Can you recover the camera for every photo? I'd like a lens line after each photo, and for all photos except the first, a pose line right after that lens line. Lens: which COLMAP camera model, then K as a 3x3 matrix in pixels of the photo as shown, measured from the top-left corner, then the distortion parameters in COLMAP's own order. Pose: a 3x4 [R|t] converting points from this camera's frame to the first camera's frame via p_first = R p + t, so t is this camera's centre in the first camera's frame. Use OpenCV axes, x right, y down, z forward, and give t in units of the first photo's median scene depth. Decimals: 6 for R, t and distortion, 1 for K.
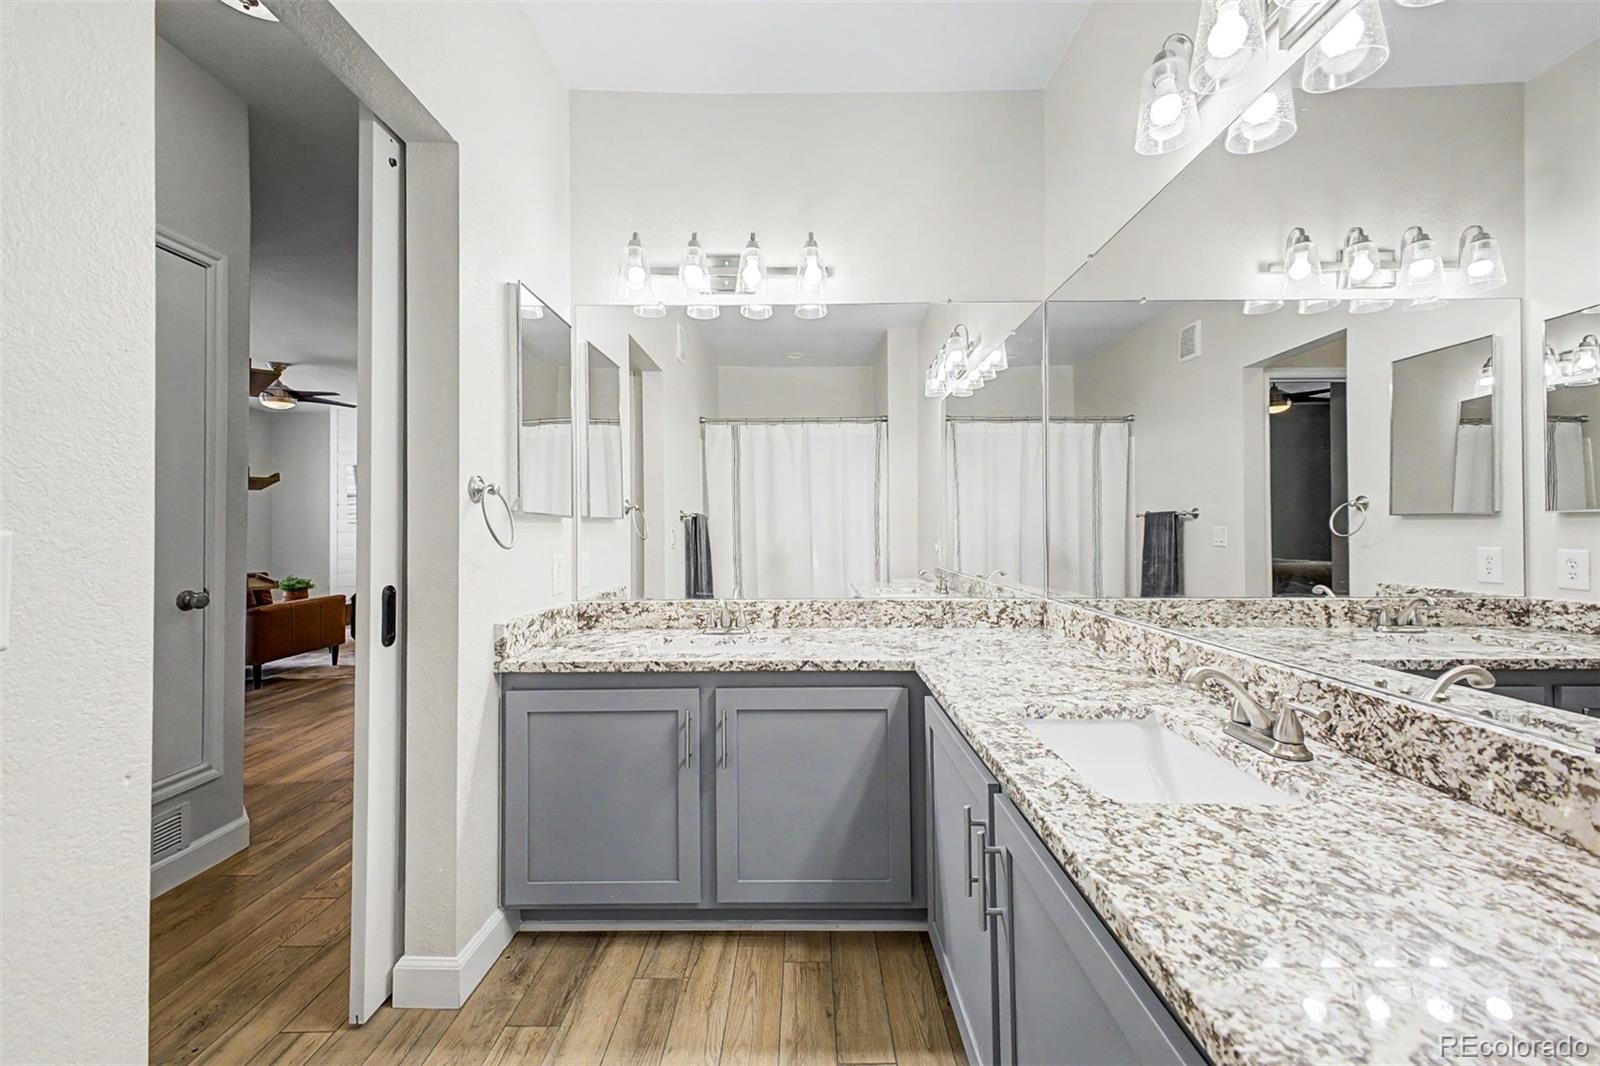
lens RADIAL K [[633.9, 0, 804.0], [0, 633.9, 527.0], [0, 0, 1]] dist [0.019045, -0.004420]
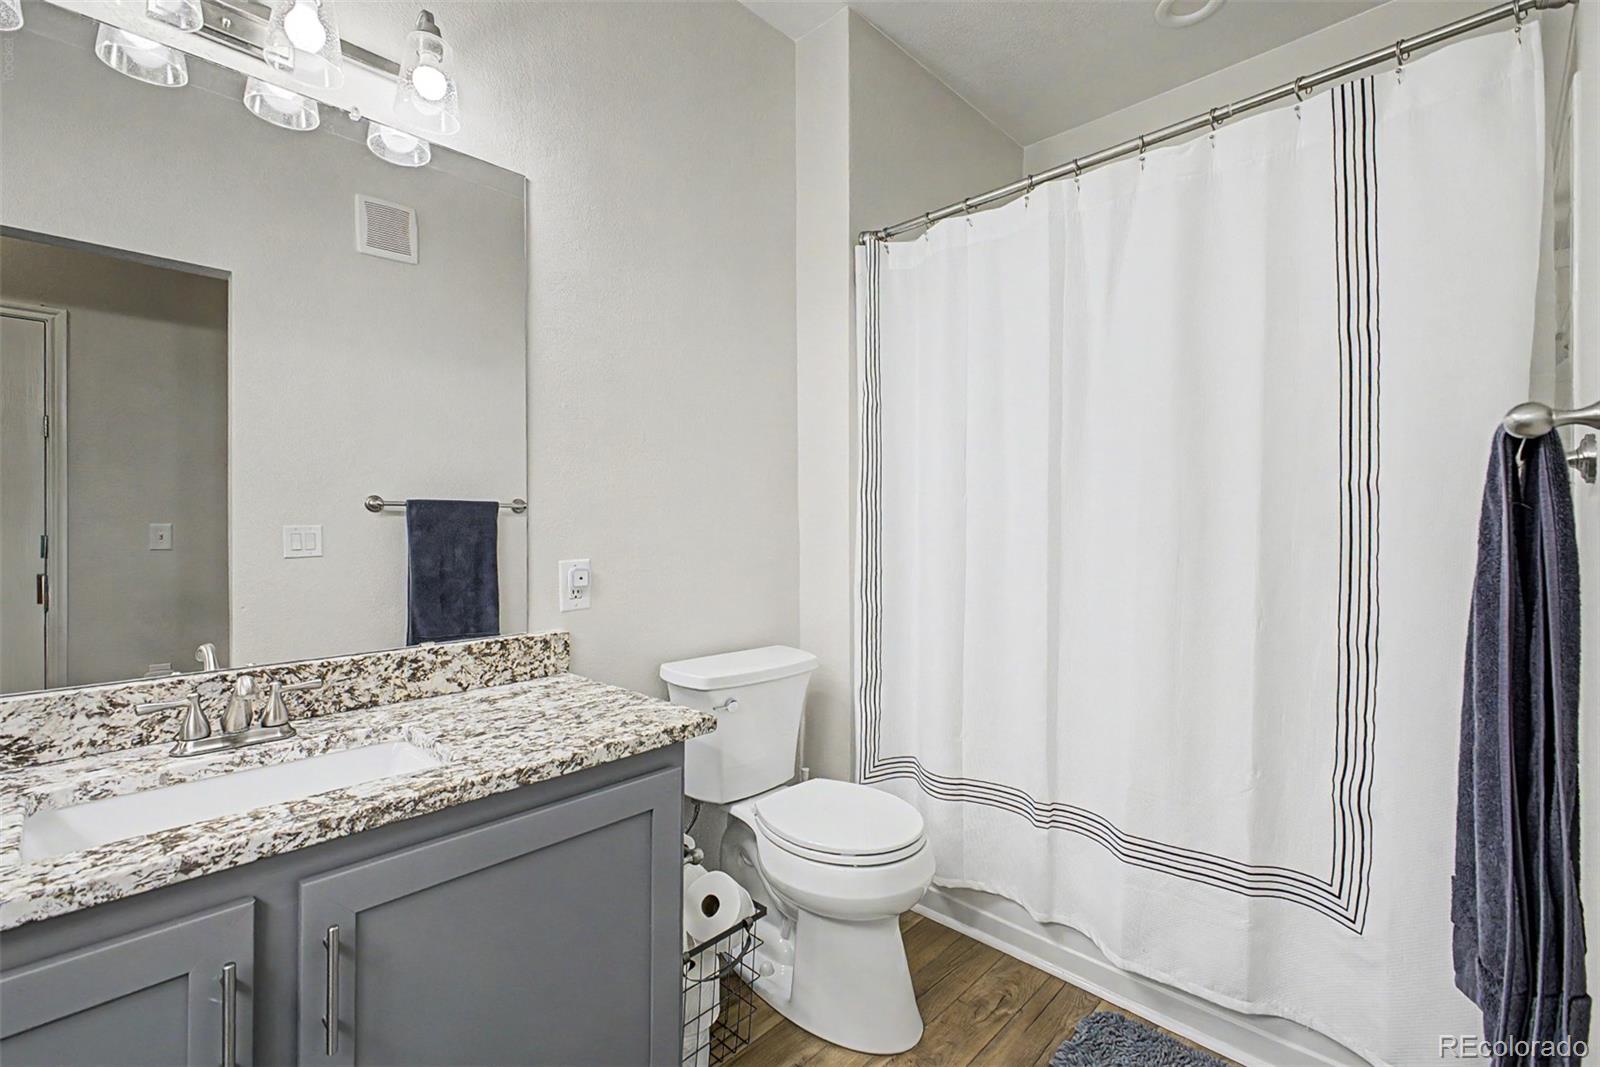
lens RADIAL K [[716.6, 0, 800.5], [0, 716.6, 528.4], [0, 0, 1]] dist [0.000104, -0.000057]
pose [[-0.727941, 0.005037, 0.685621, -0.879631], [0.004438, 0.999987, -0.002634, 0.007656], [-0.685625, 0.001125, -0.727954, 1.517009]]
